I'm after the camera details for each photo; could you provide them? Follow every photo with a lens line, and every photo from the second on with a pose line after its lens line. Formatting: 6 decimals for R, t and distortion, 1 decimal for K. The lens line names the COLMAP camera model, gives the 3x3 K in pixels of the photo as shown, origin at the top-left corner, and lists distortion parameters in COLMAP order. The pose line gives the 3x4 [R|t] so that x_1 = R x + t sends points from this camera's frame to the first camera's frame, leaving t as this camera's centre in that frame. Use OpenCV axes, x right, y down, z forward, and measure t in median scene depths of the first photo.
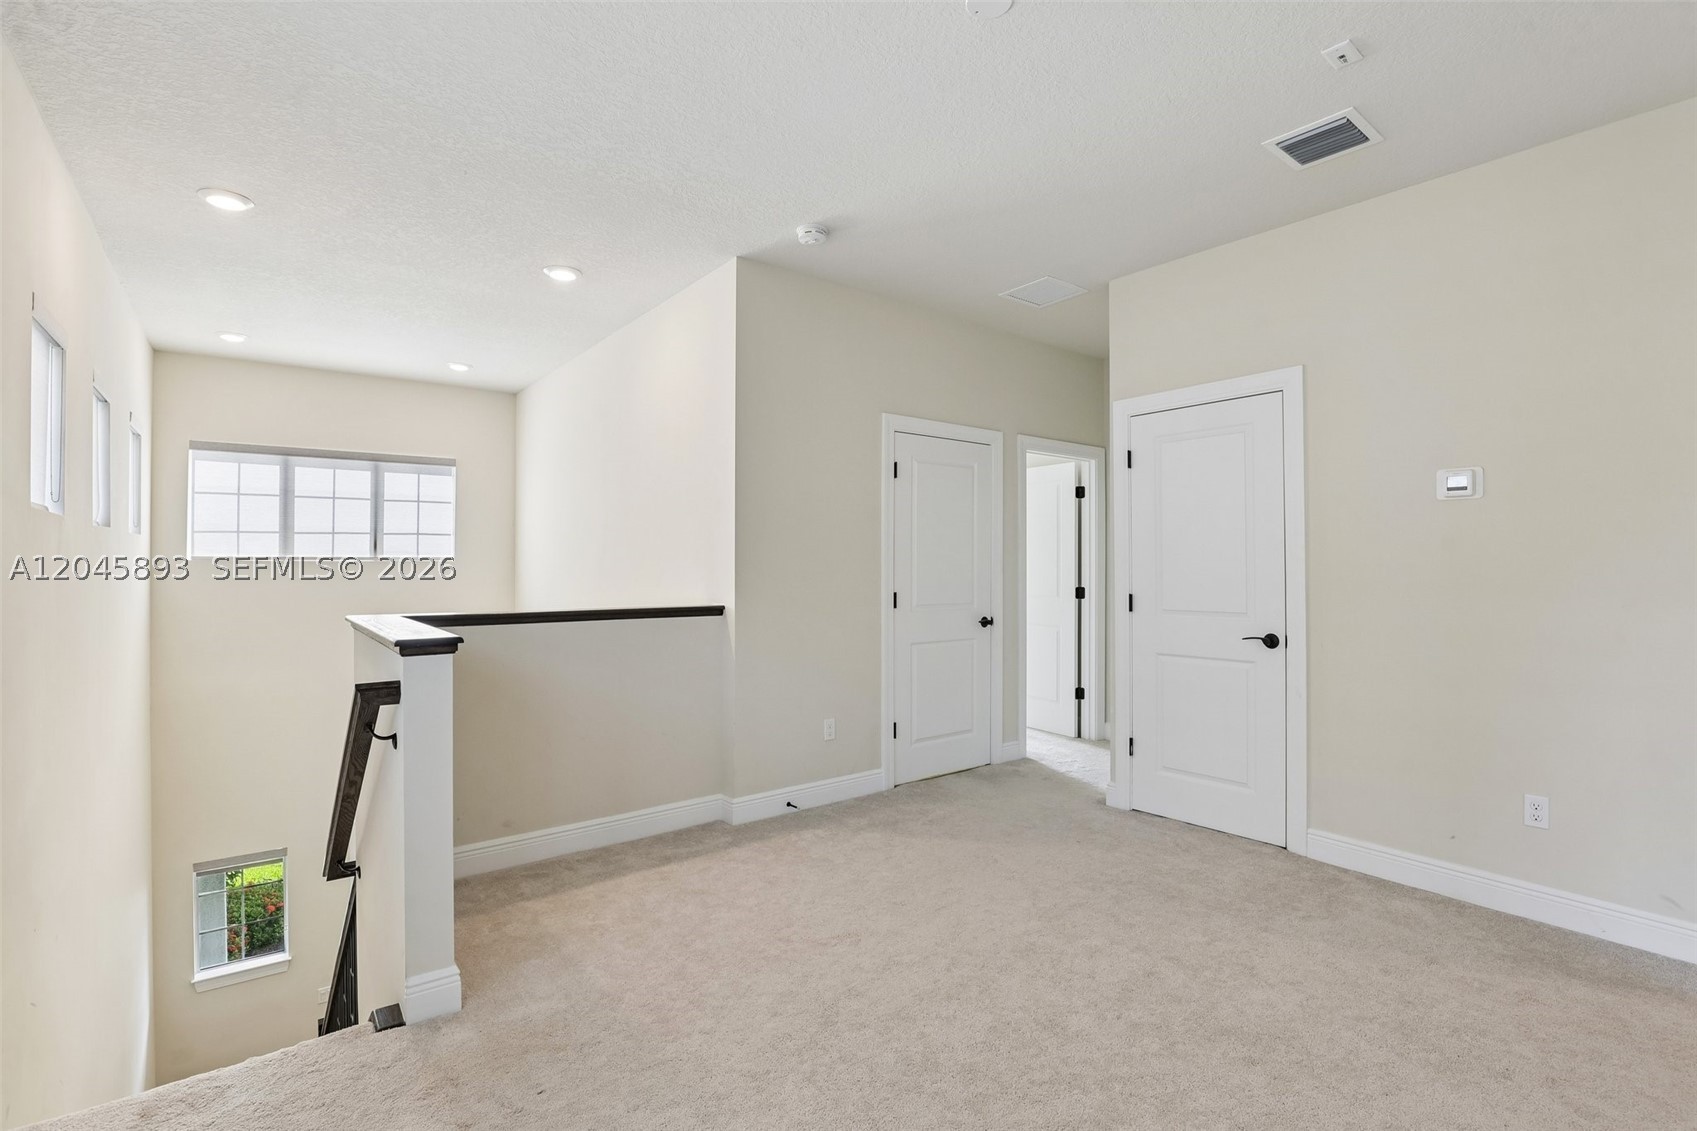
lens RADIAL K [[784.6, 0, 864.1], [0, 784.6, 561.9], [0, 0, 1]] dist [-0.027378, 0.006037]
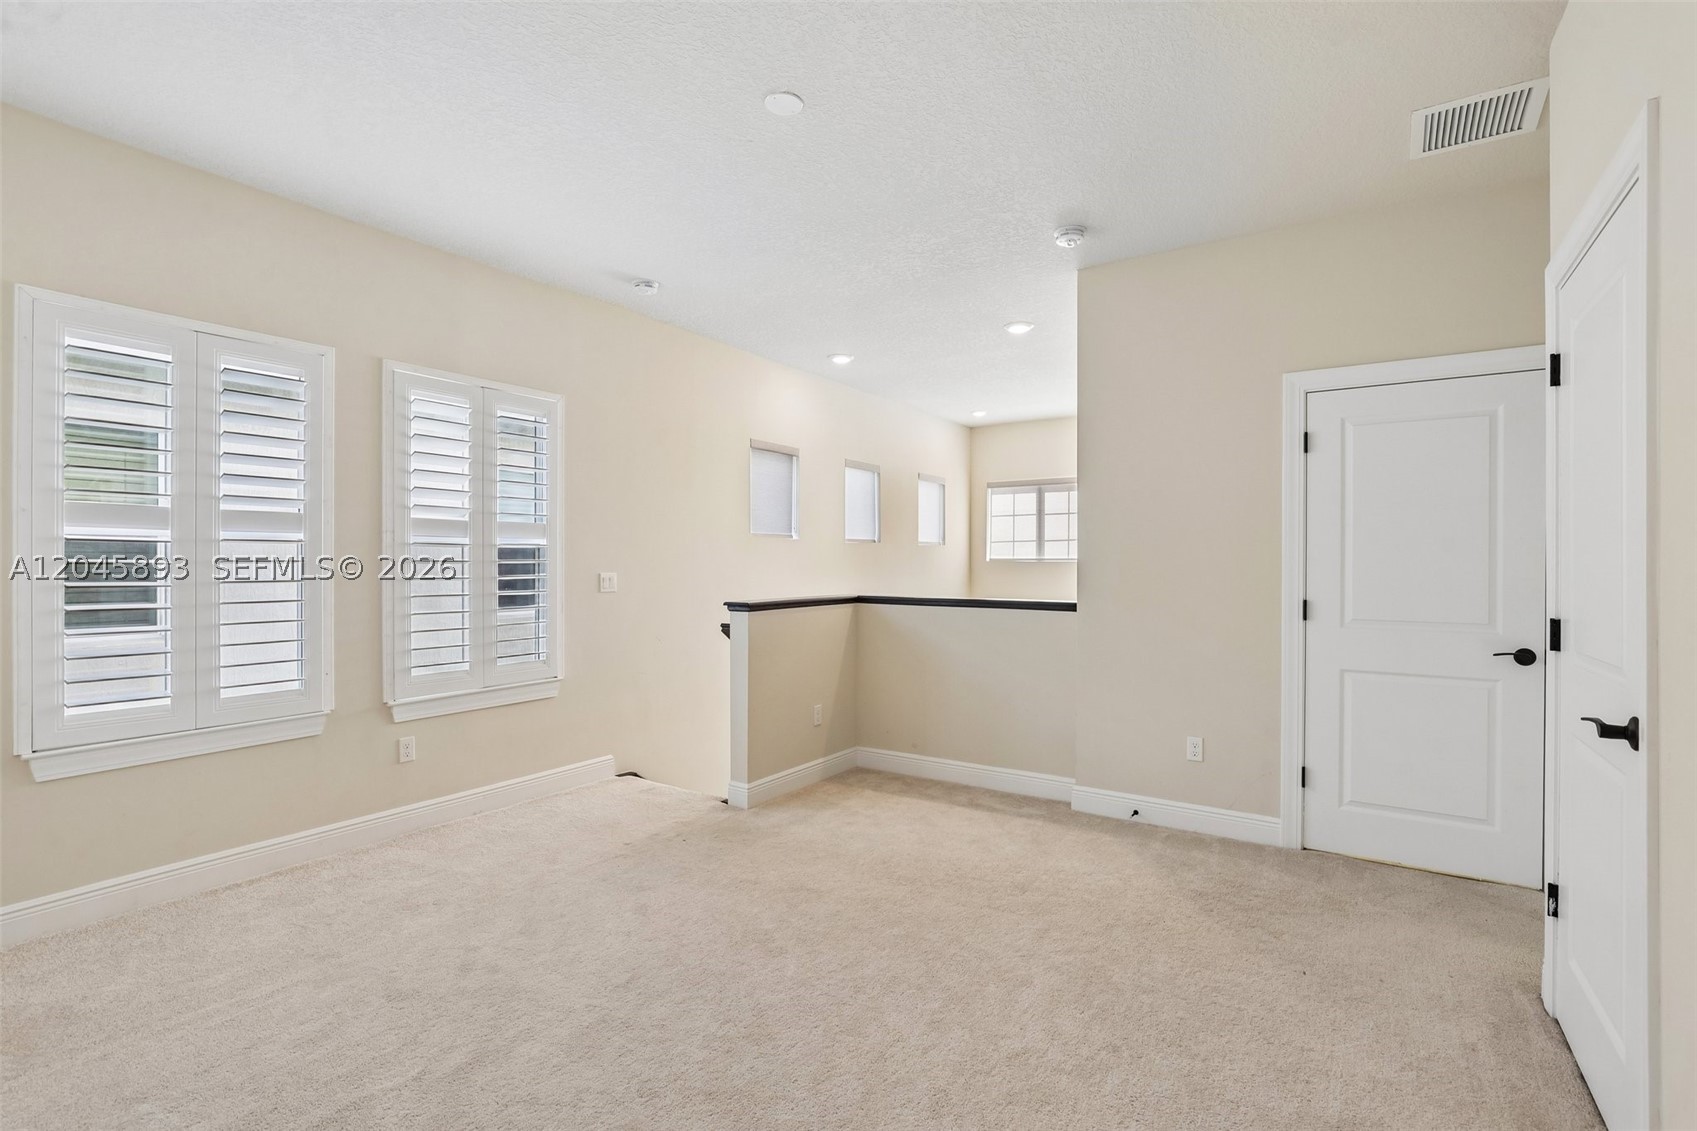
lens RADIAL K [[784.6, 0, 849.8], [0, 784.6, 567.9], [0, 0, 1]] dist [-0.027378, 0.006037]
pose [[0.298376, 0.005702, -0.954431, 0.740749], [0.000751, 0.999980, 0.006209, 0.002124], [0.954448, -0.002569, 0.298366, 0.391242]]
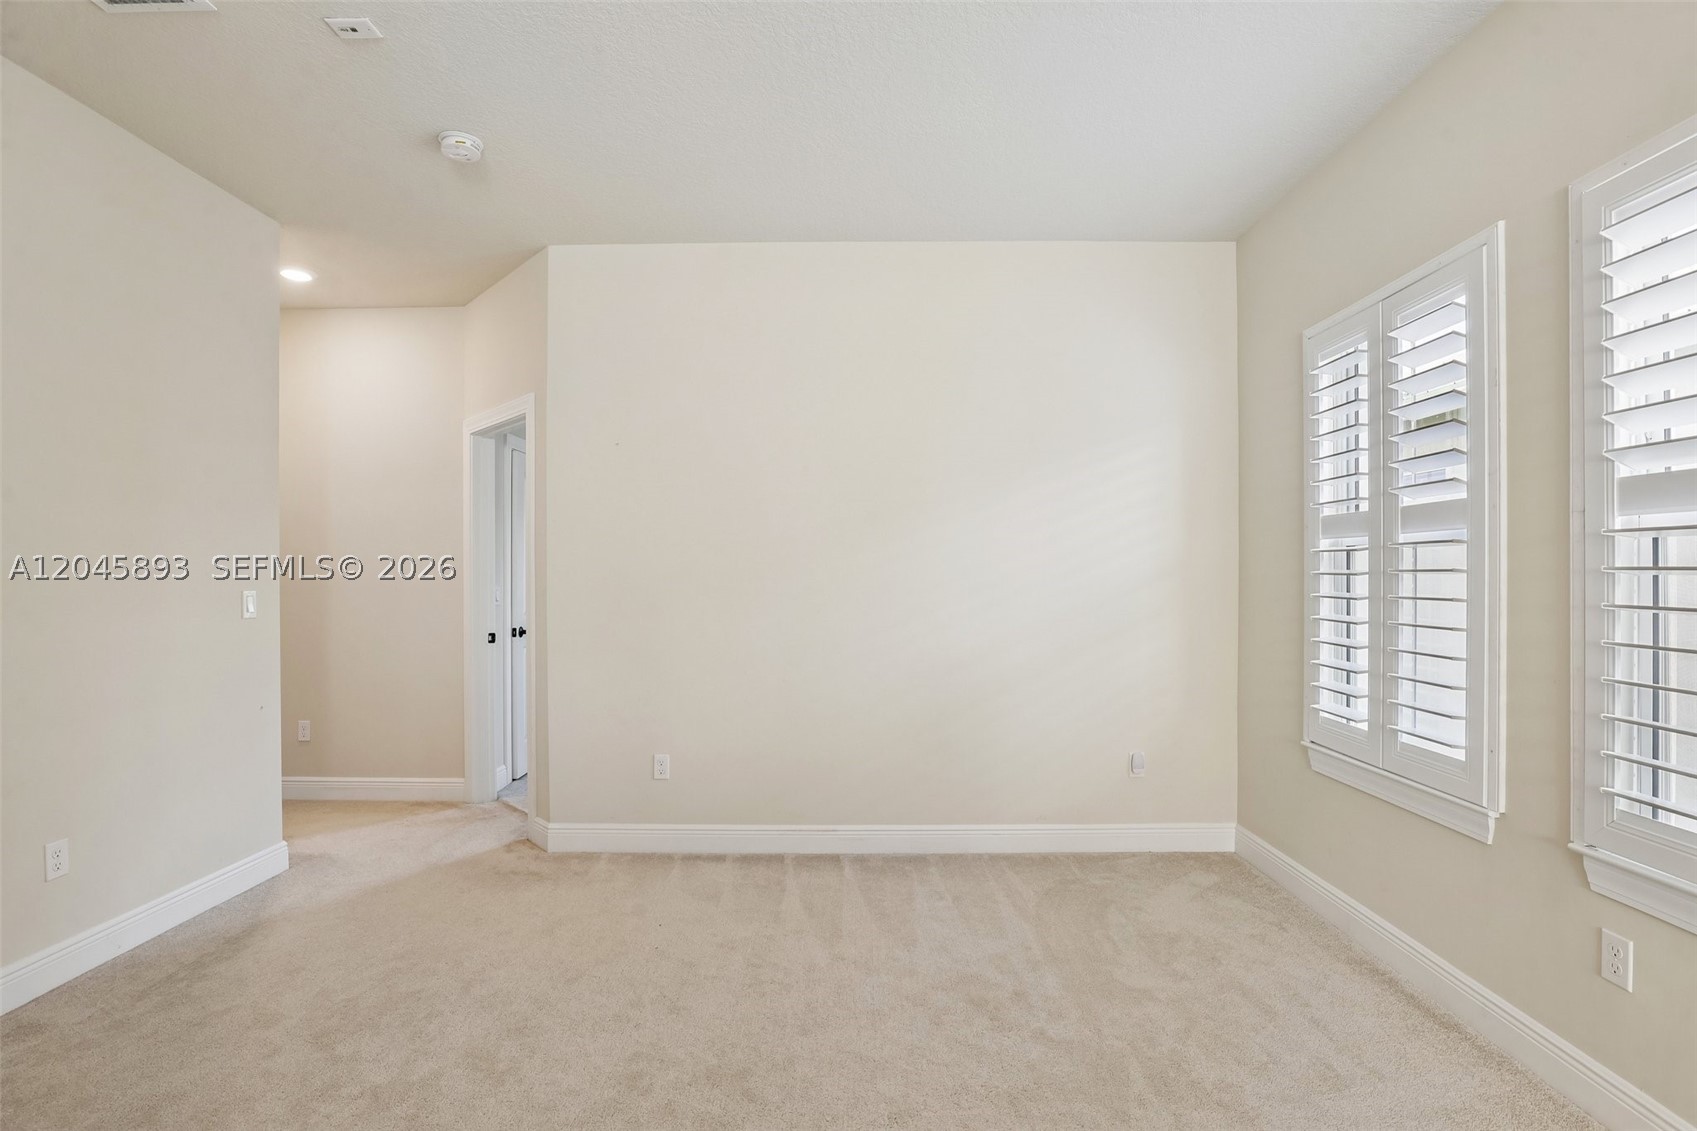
lens RADIAL K [[784.6, 0, 854.3], [0, 784.6, 577.9], [0, 0, 1]] dist [-0.027378, 0.006037]
pose [[-0.773137, -0.002755, 0.634233, -0.259764], [-0.001187, 0.999995, 0.002897, 0.003690], [-0.634238, 0.001487, -0.773136, 0.788304]]
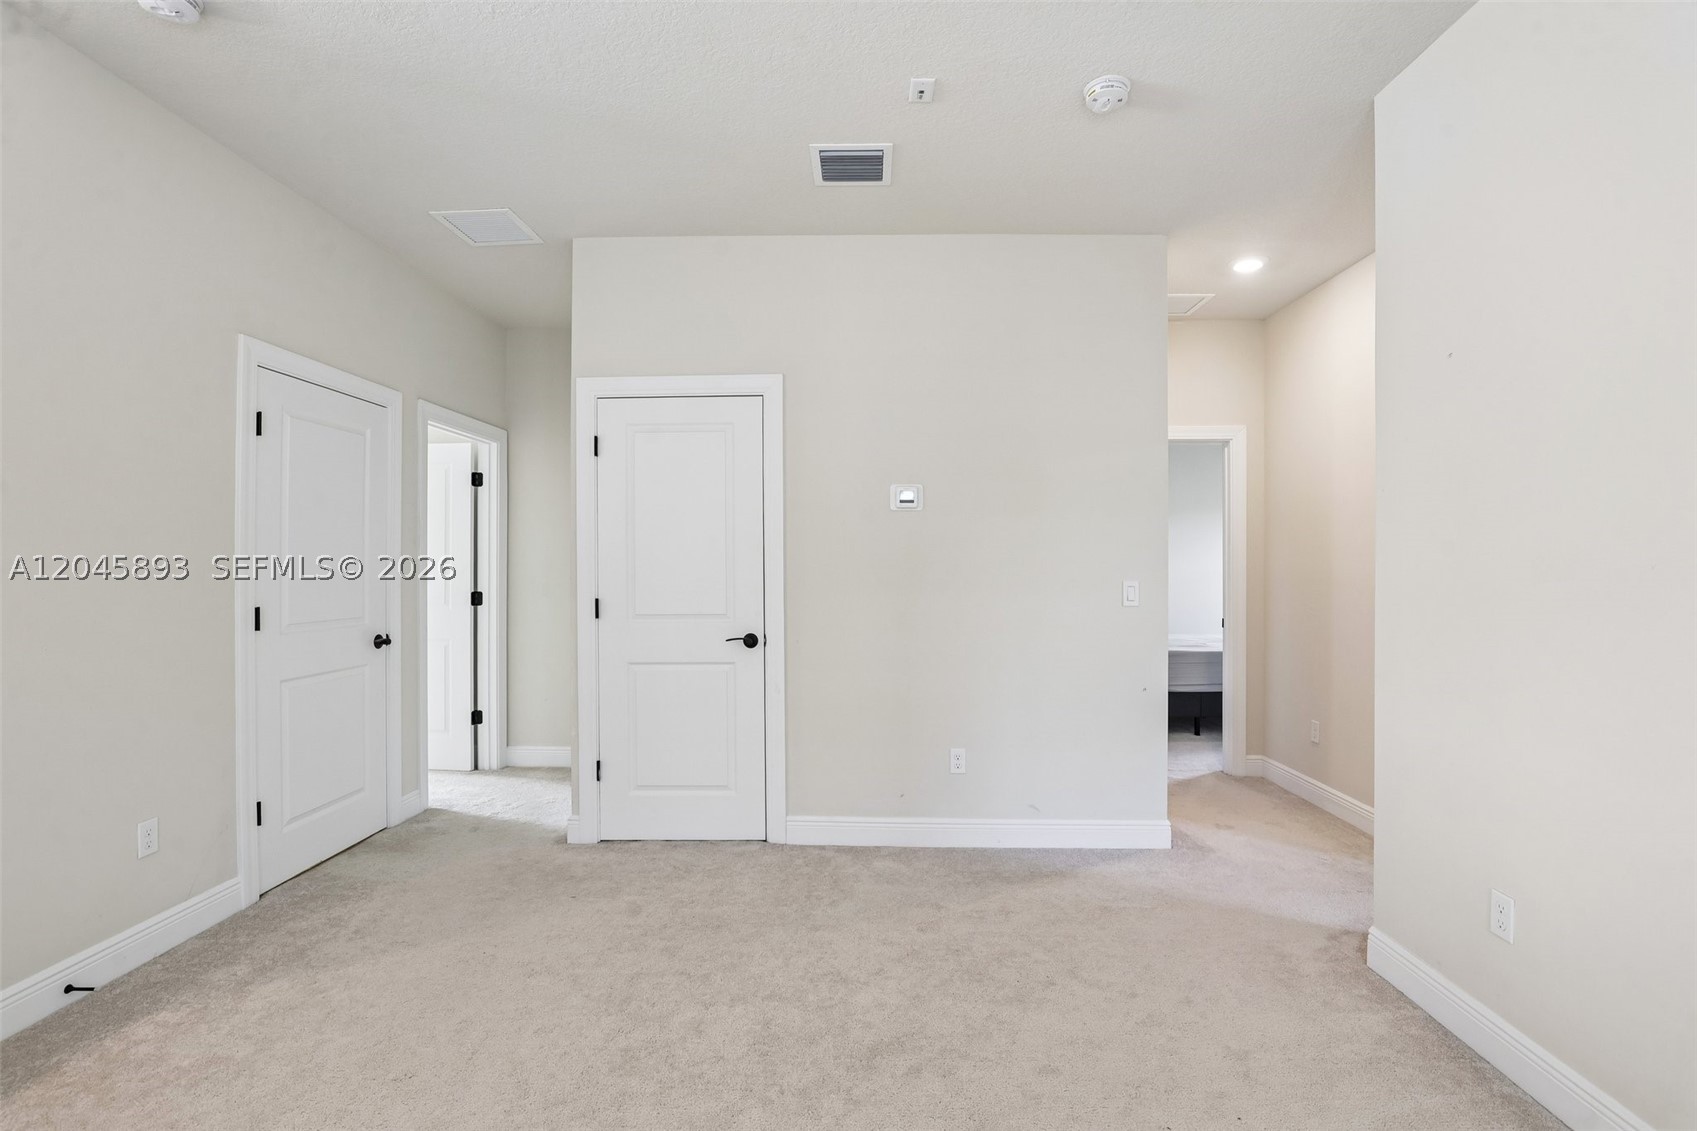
lens RADIAL K [[784.6, 0, 850.7], [0, 784.6, 565.4], [0, 0, 1]] dist [-0.027378, 0.006037]
pose [[0.646332, -0.000421, 0.763056, -0.158041], [-0.002897, 0.999991, 0.003005, 0.000027], [-0.763051, -0.004153, 0.646325, 0.219639]]
